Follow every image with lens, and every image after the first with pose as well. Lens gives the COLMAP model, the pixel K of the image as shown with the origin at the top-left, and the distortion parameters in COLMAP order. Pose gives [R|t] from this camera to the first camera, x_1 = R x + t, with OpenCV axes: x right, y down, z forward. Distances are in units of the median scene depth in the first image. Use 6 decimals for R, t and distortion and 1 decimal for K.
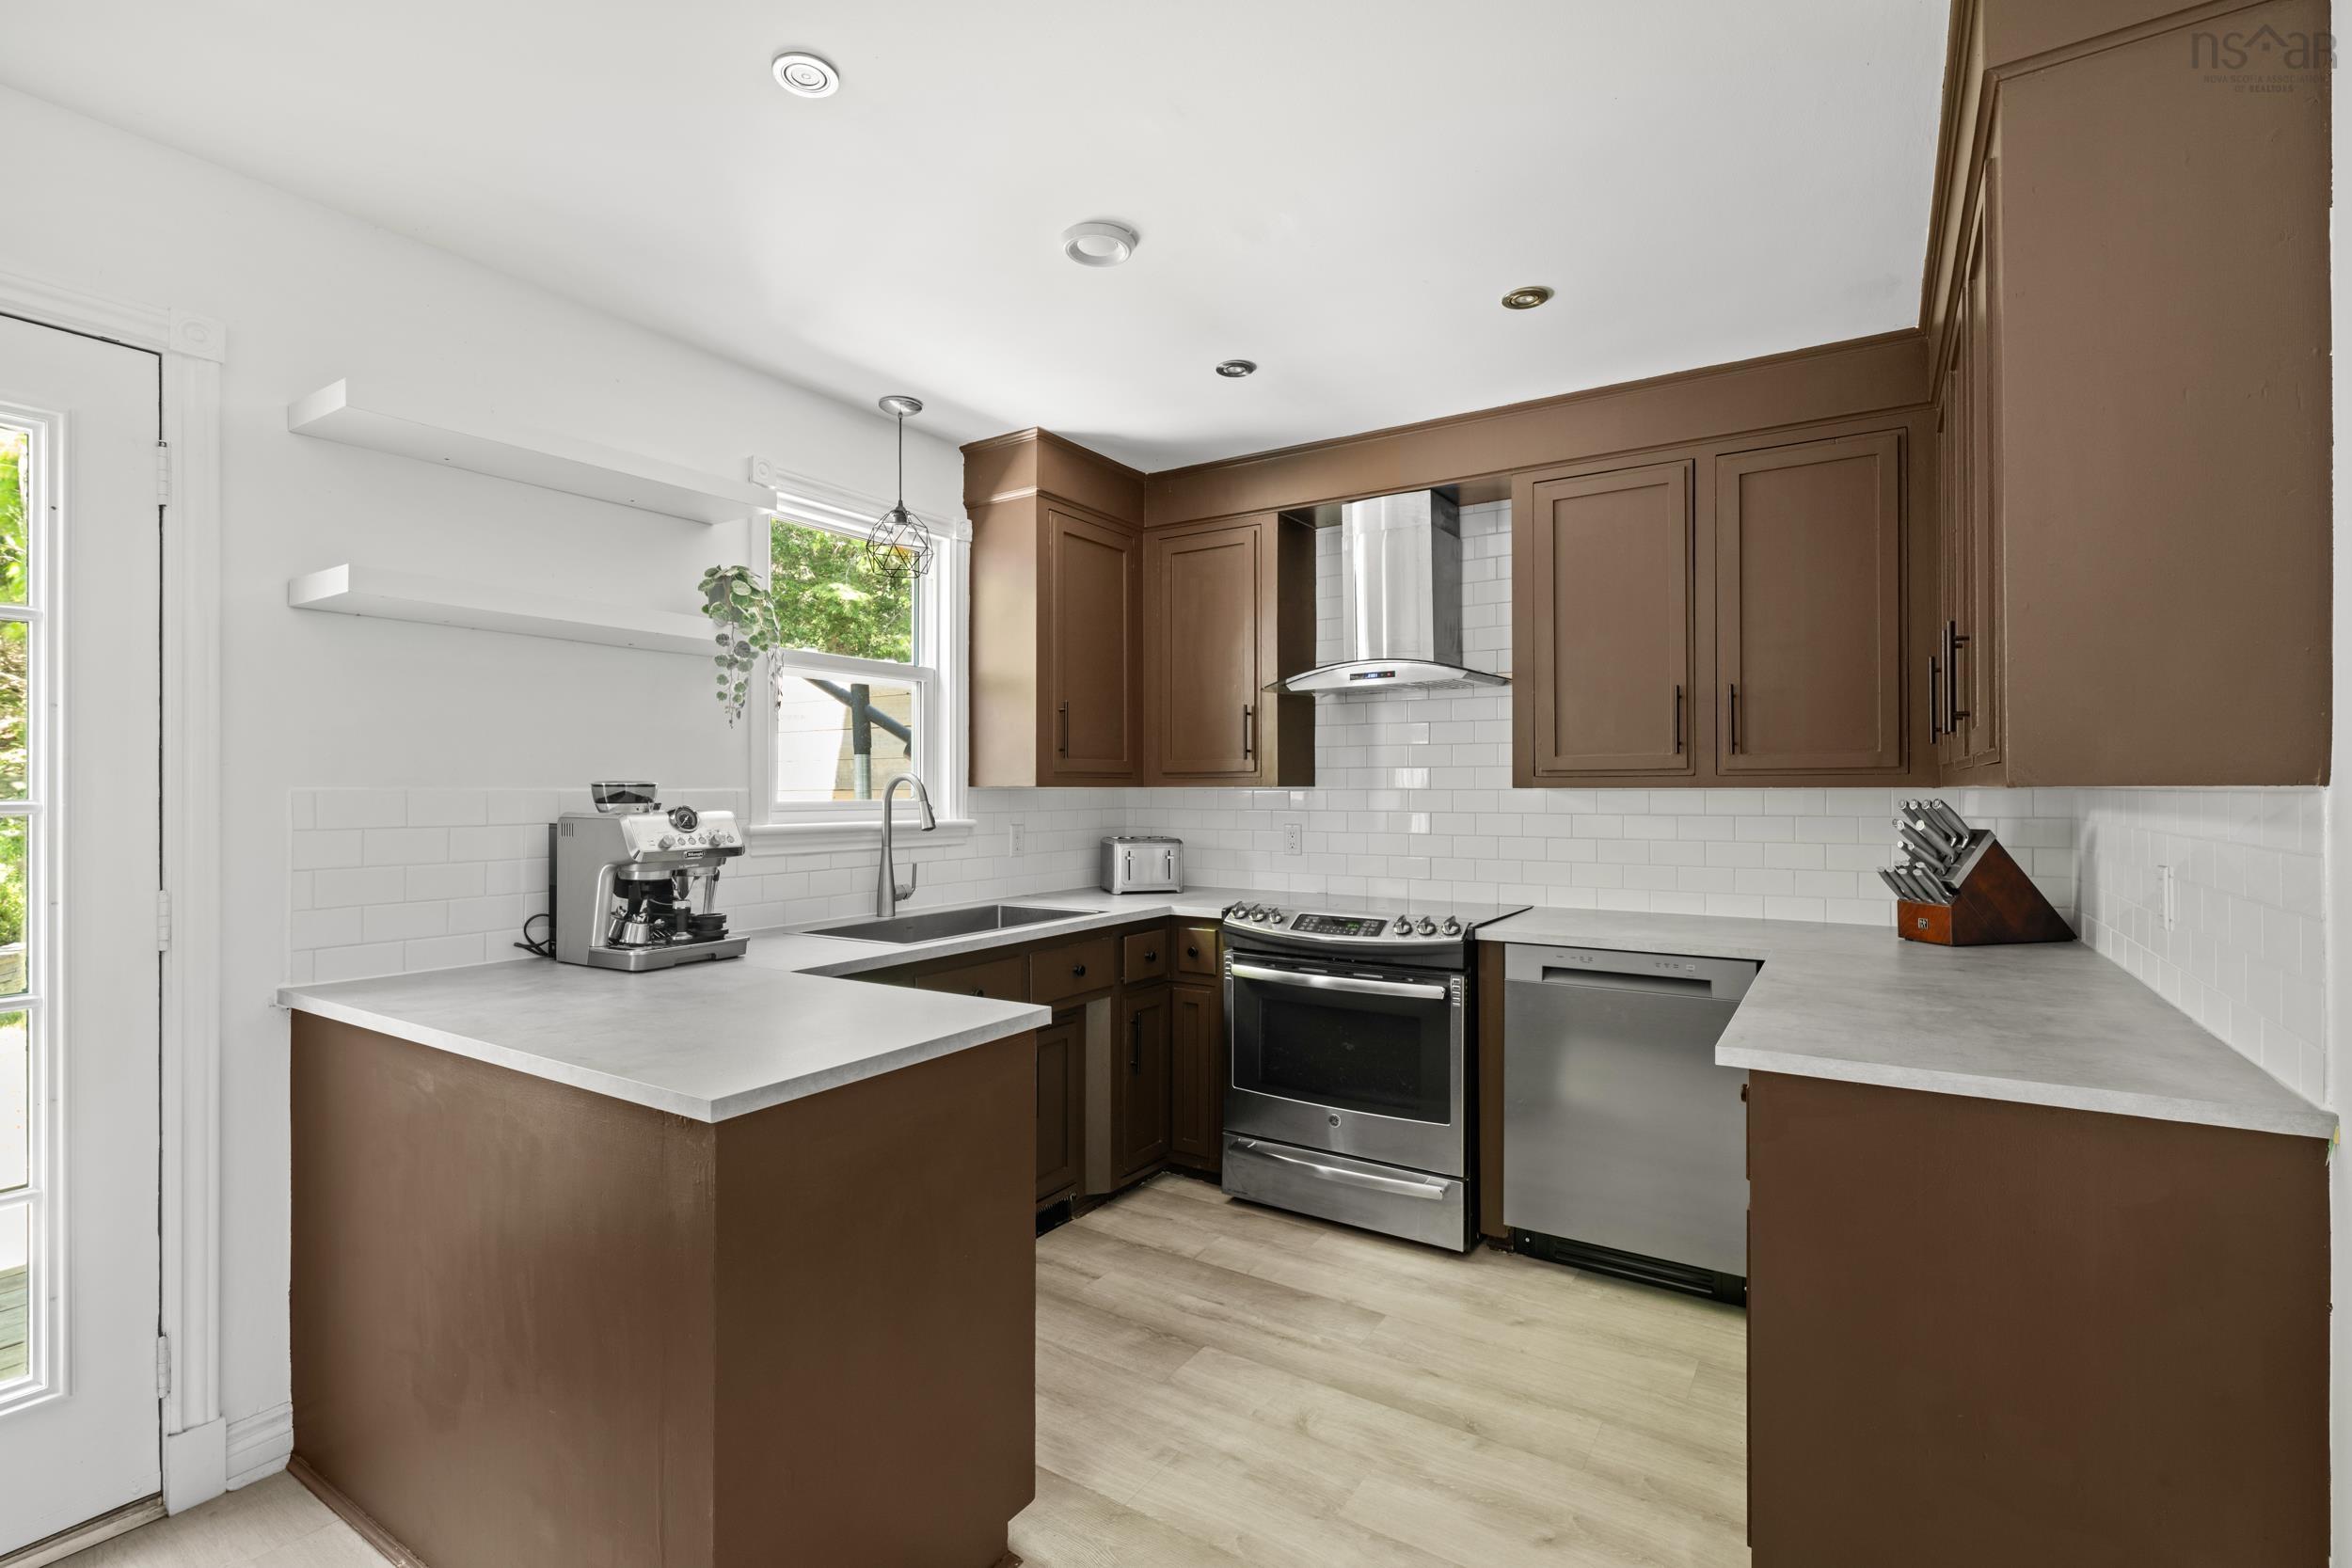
lens RADIAL K [[1060.1, 0, 1145.6], [0, 1060.1, 782.5], [0, 0, 1]] dist [-0.000459, 0.001337]
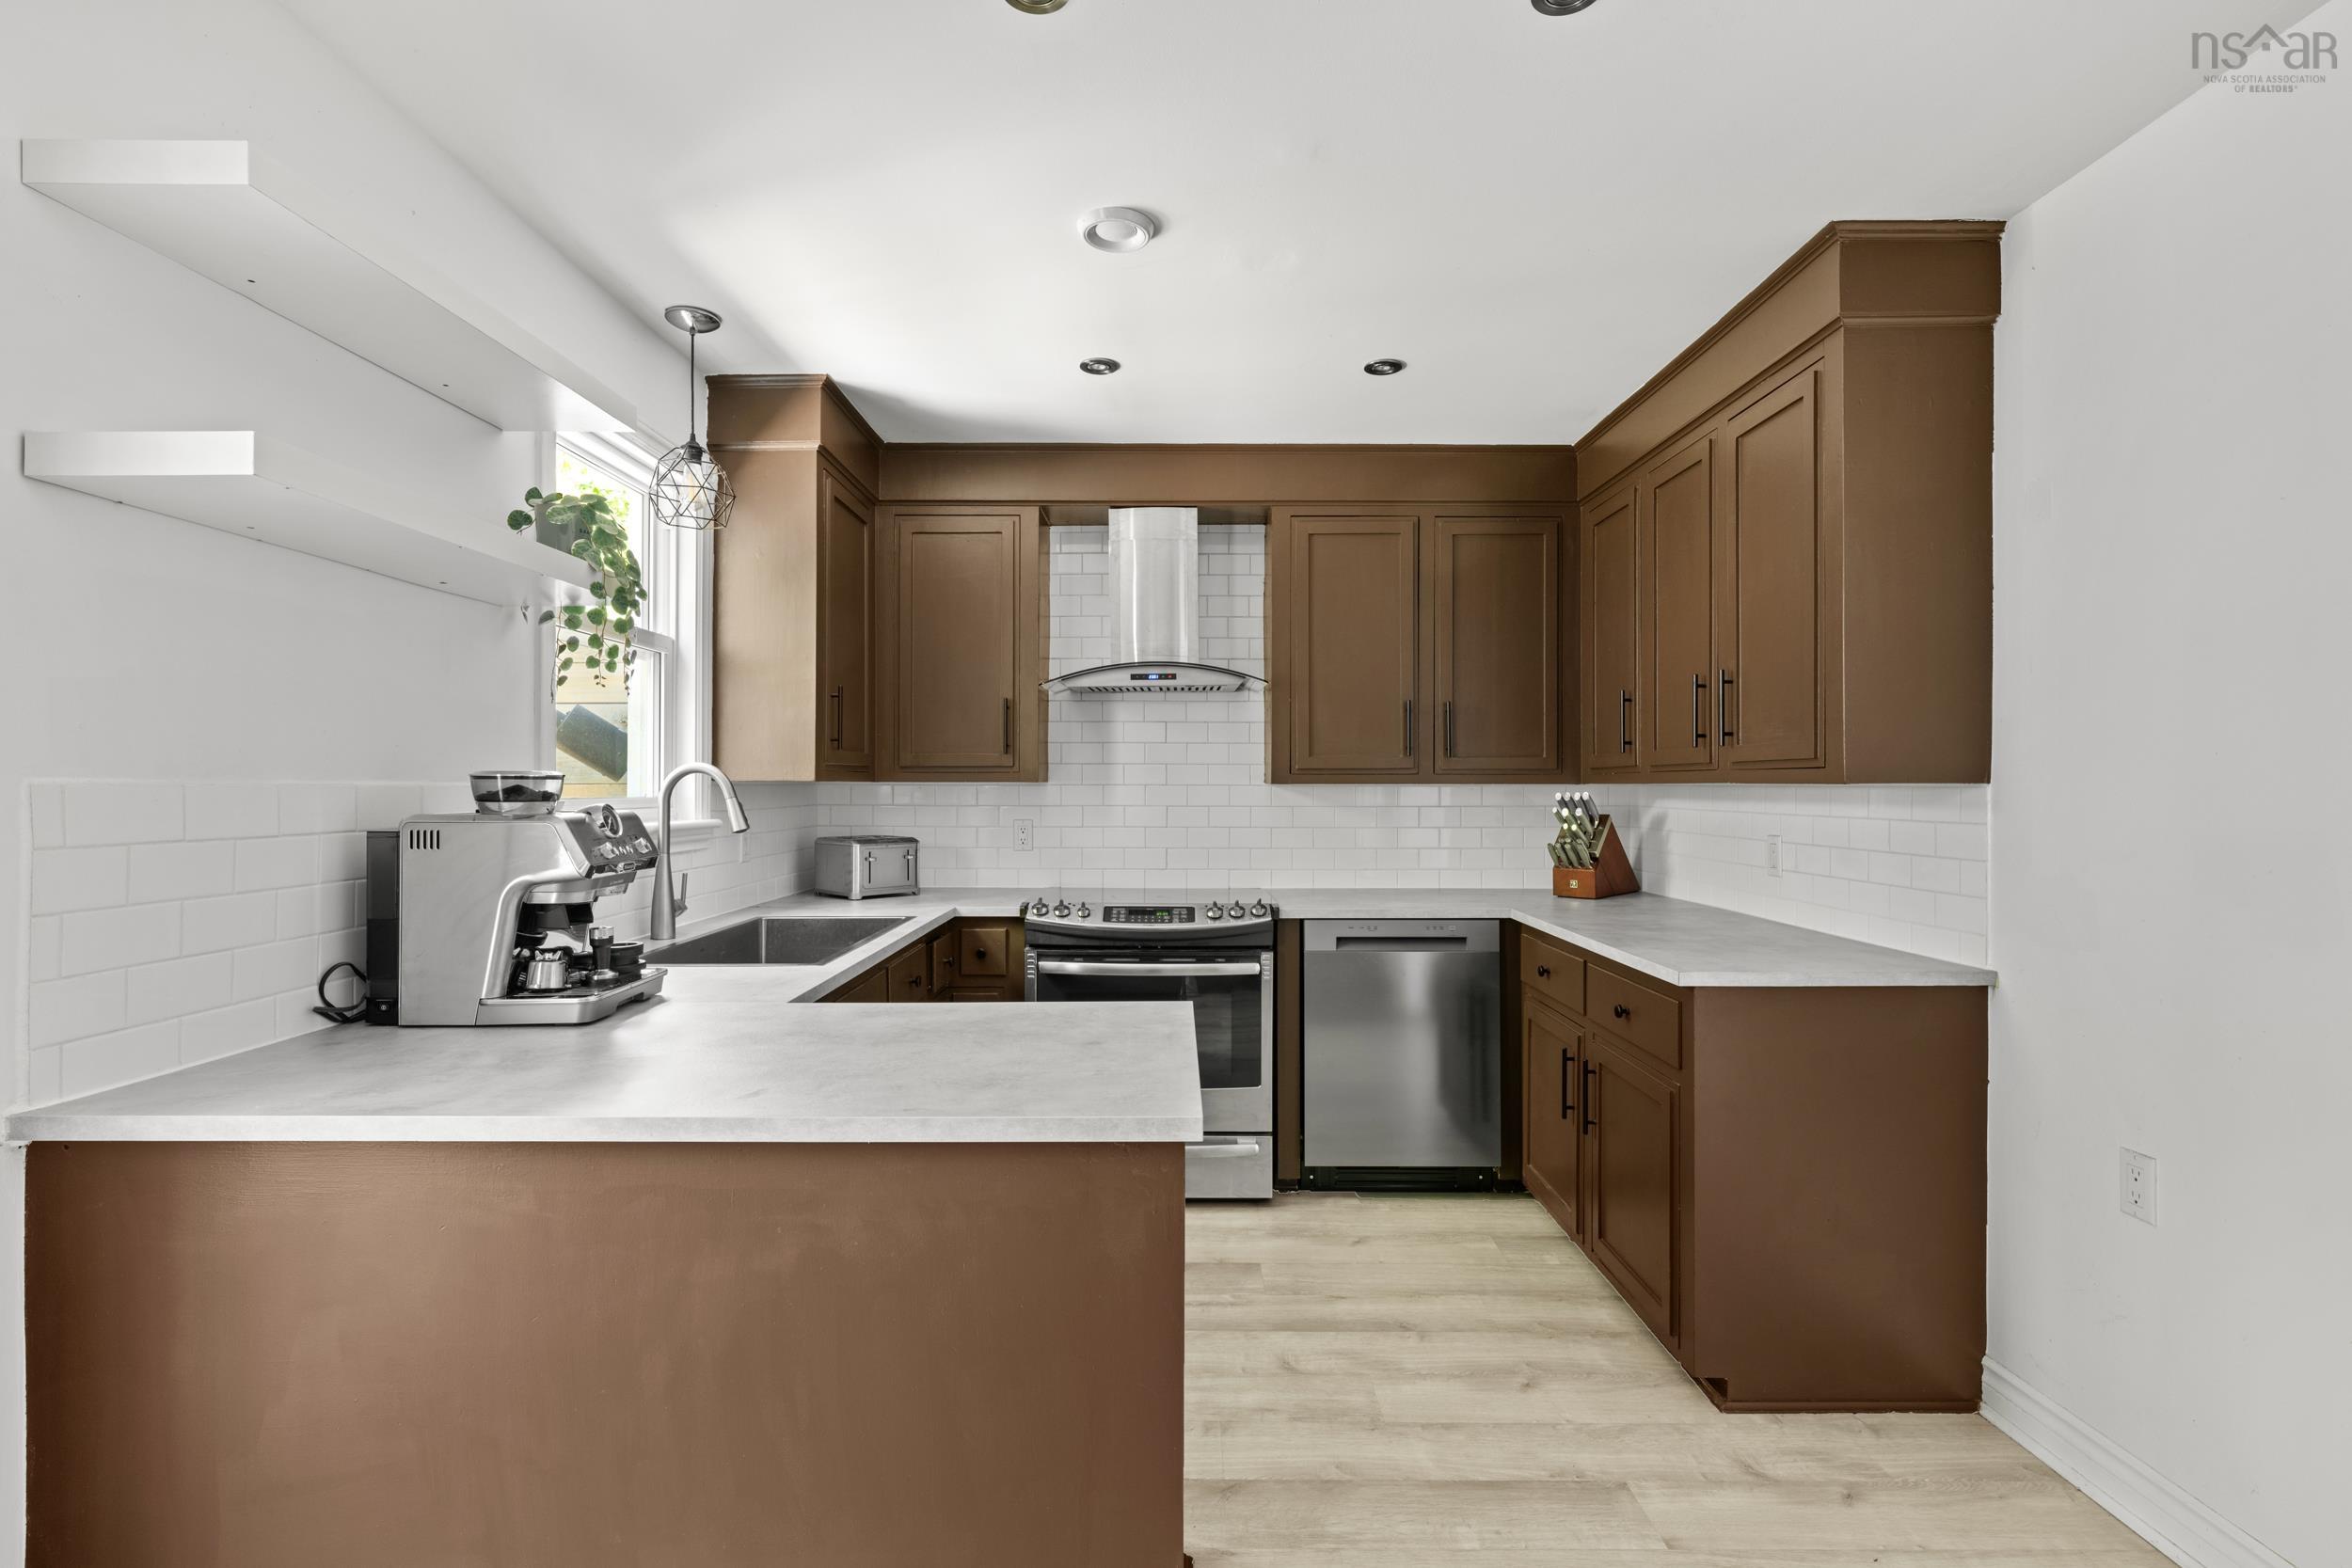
lens RADIAL K [[1097.8, 0, 1151.8], [0, 1097.8, 783.6], [0, 0, 1]] dist [0.001679, -0.000156]
pose [[0.841518, 0.002691, 0.540222, -0.441573], [-0.005481, 0.999979, 0.003556, 0.001560], [-0.540201, -0.005954, 0.841515, 0.096591]]
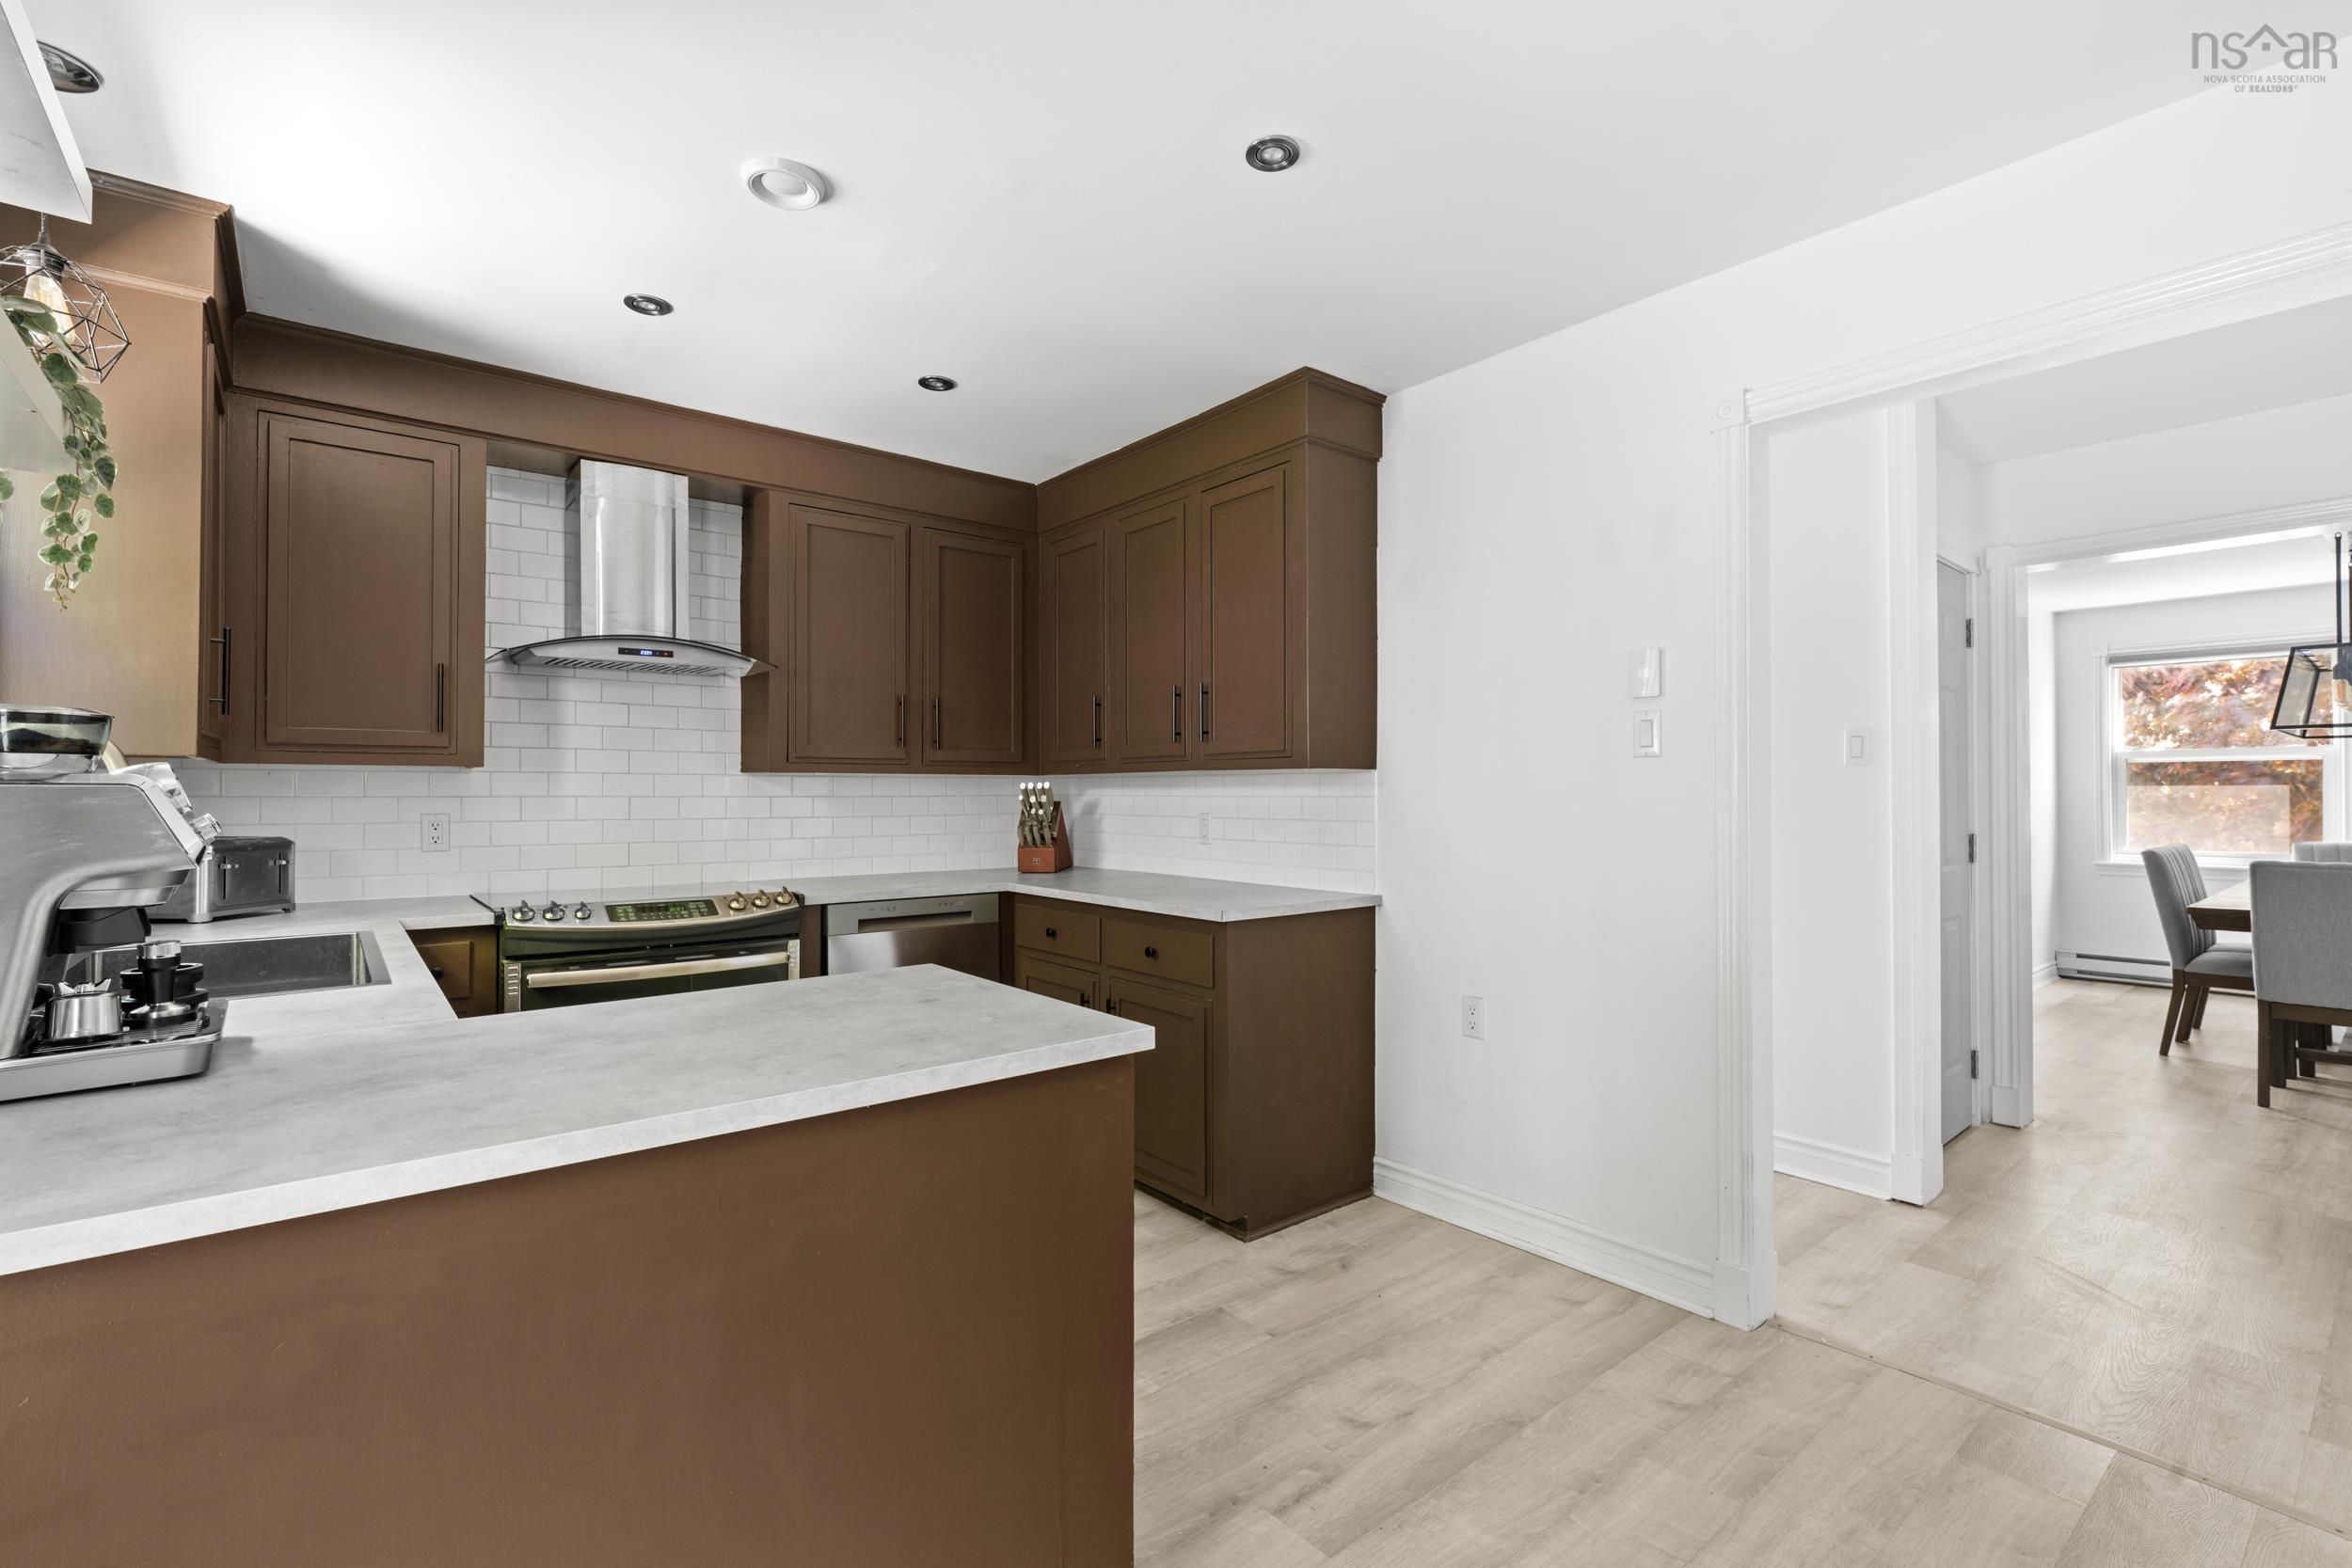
lens RADIAL K [[1060.1, 0, 1164.3], [0, 1060.1, 785.0], [0, 0, 1]] dist [-0.000459, 0.001337]
pose [[0.307054, 0.010005, 0.951640, -0.653210], [-0.006710, 0.999943, -0.008348, 0.028194], [-0.951669, -0.003822, 0.307103, 0.300802]]
